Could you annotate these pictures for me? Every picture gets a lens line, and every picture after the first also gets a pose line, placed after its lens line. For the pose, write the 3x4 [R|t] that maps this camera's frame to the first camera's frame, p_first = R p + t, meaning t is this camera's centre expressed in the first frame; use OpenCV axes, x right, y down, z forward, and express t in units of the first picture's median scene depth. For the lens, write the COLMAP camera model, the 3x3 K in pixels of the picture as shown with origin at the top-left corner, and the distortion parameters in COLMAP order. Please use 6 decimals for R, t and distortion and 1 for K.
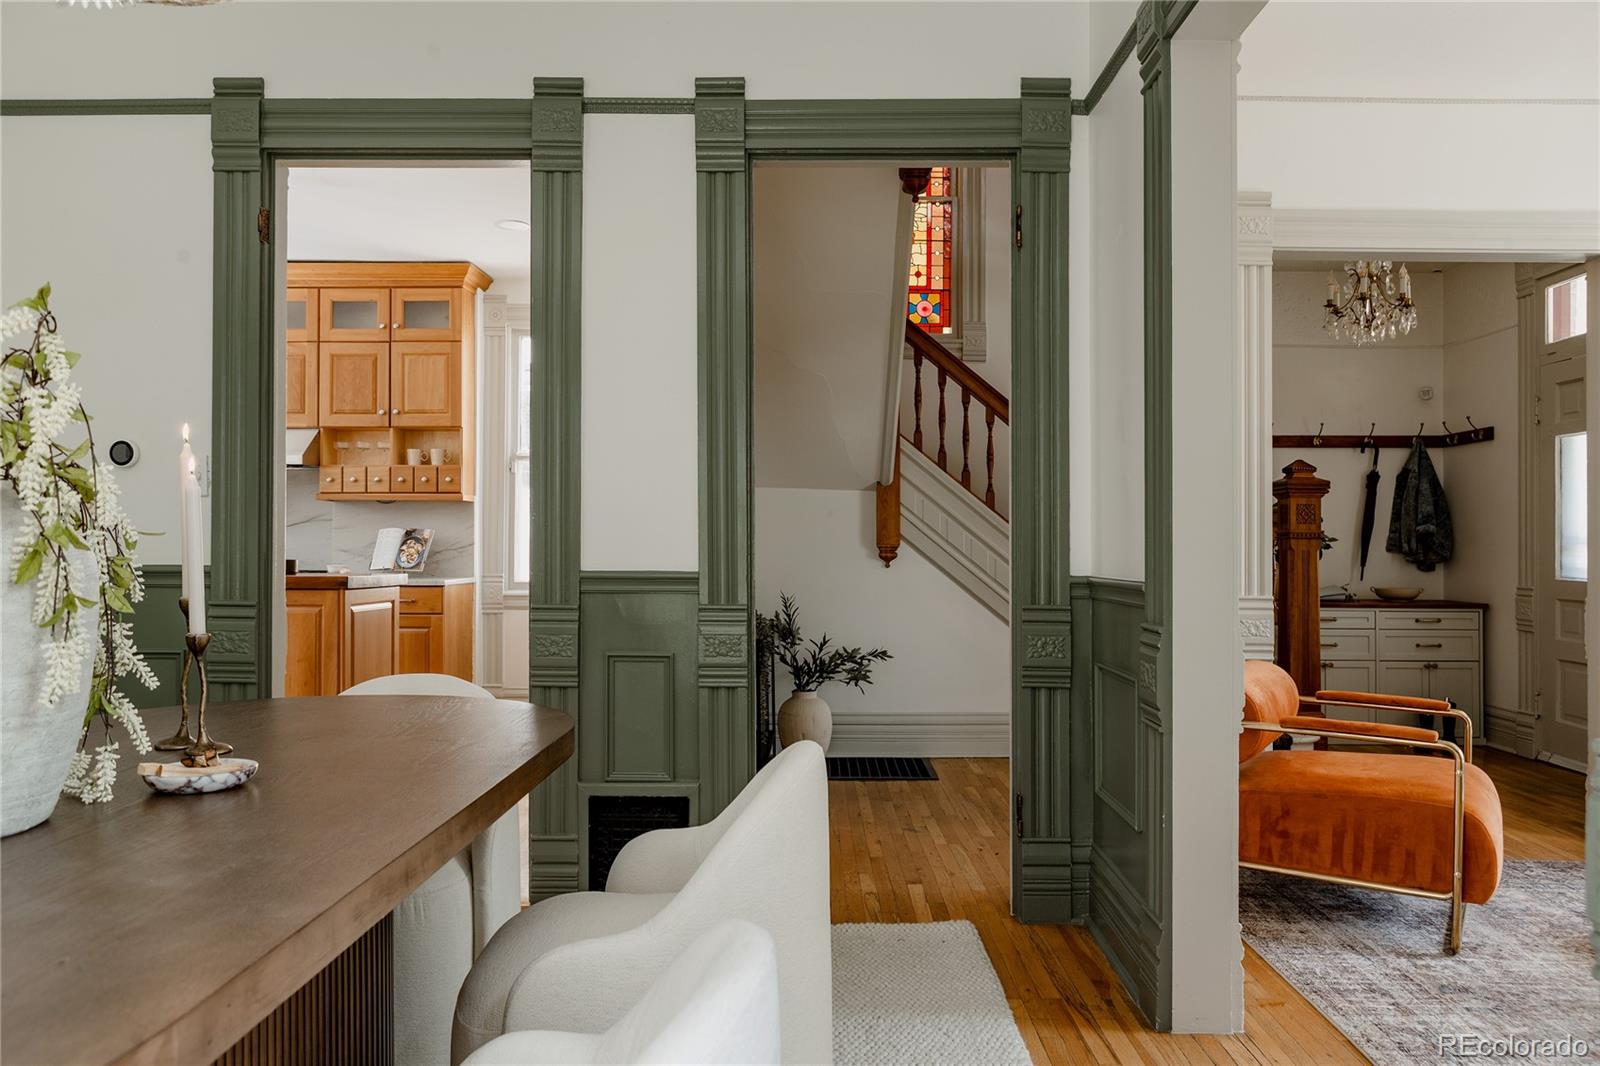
lens RADIAL K [[1175.9, 0, 804.8], [0, 1175.9, 546.4], [0, 0, 1]] dist [-0.004394, 0.005155]
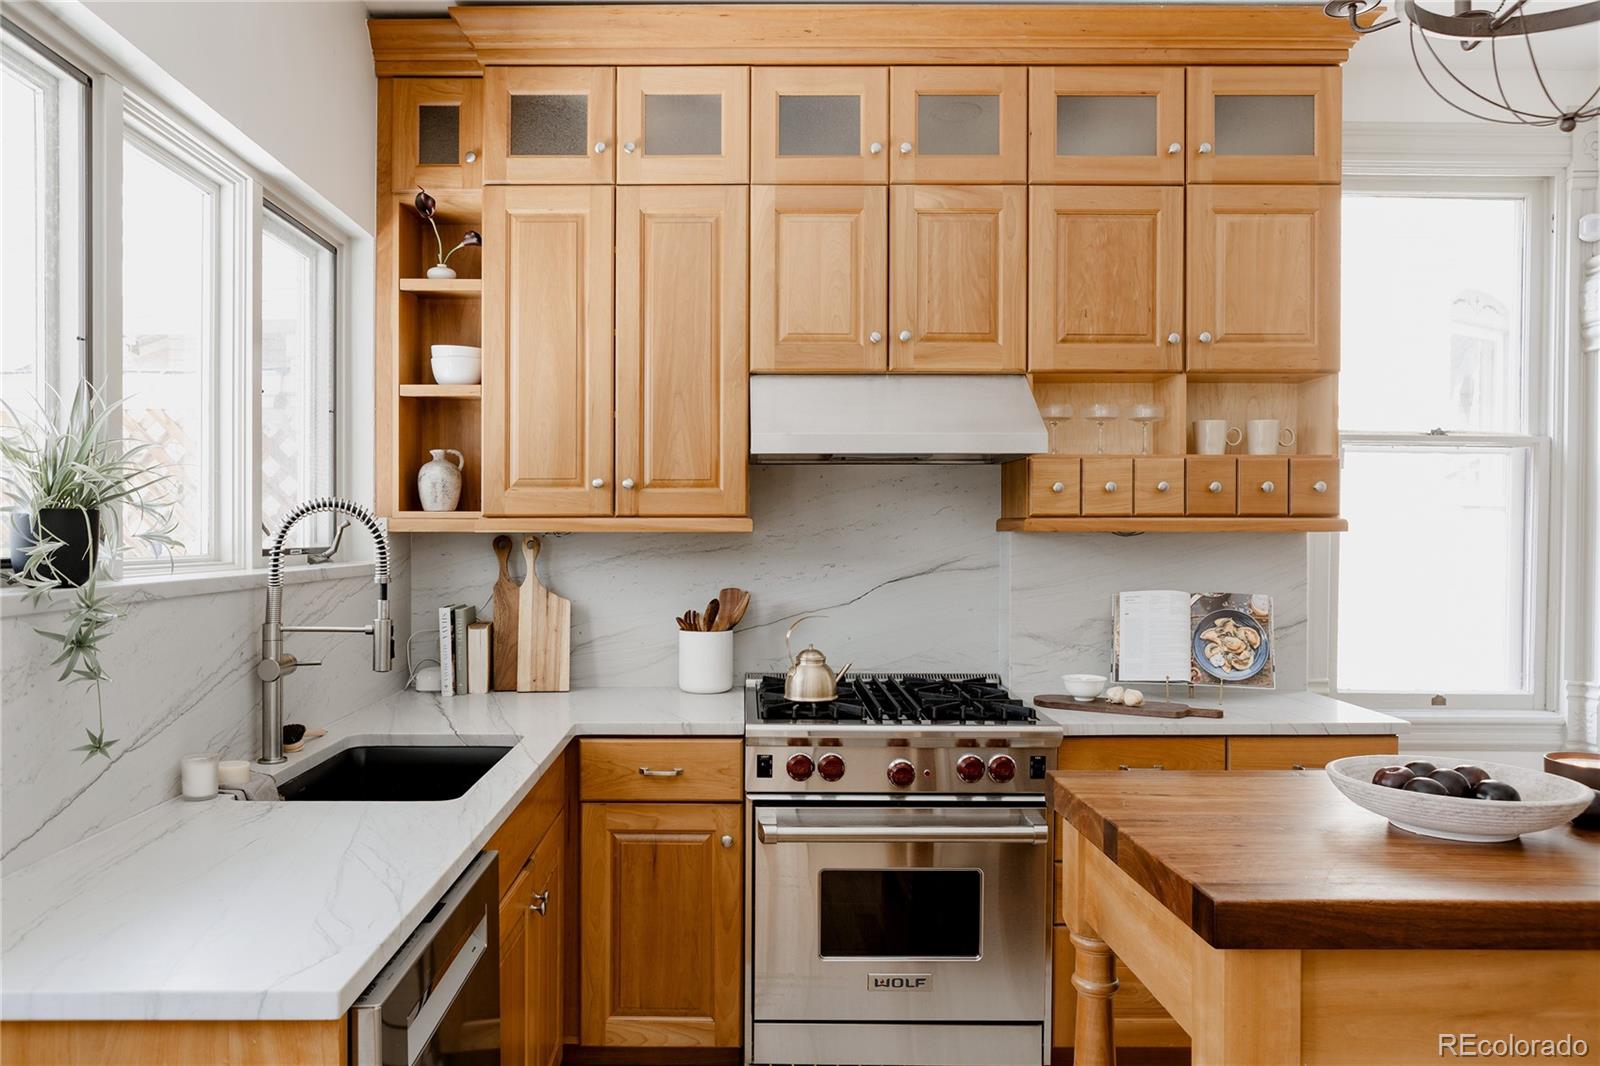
lens RADIAL K [[1118.3, 0, 795.7], [0, 1118.3, 529.1], [0, 0, 1]] dist [-0.023405, 0.023566]
pose [[0.999980, -0.001562, 0.006198, -0.505594], [0.001489, 0.999930, 0.011726, -0.045522], [-0.006216, -0.011717, 0.999912, 0.567288]]
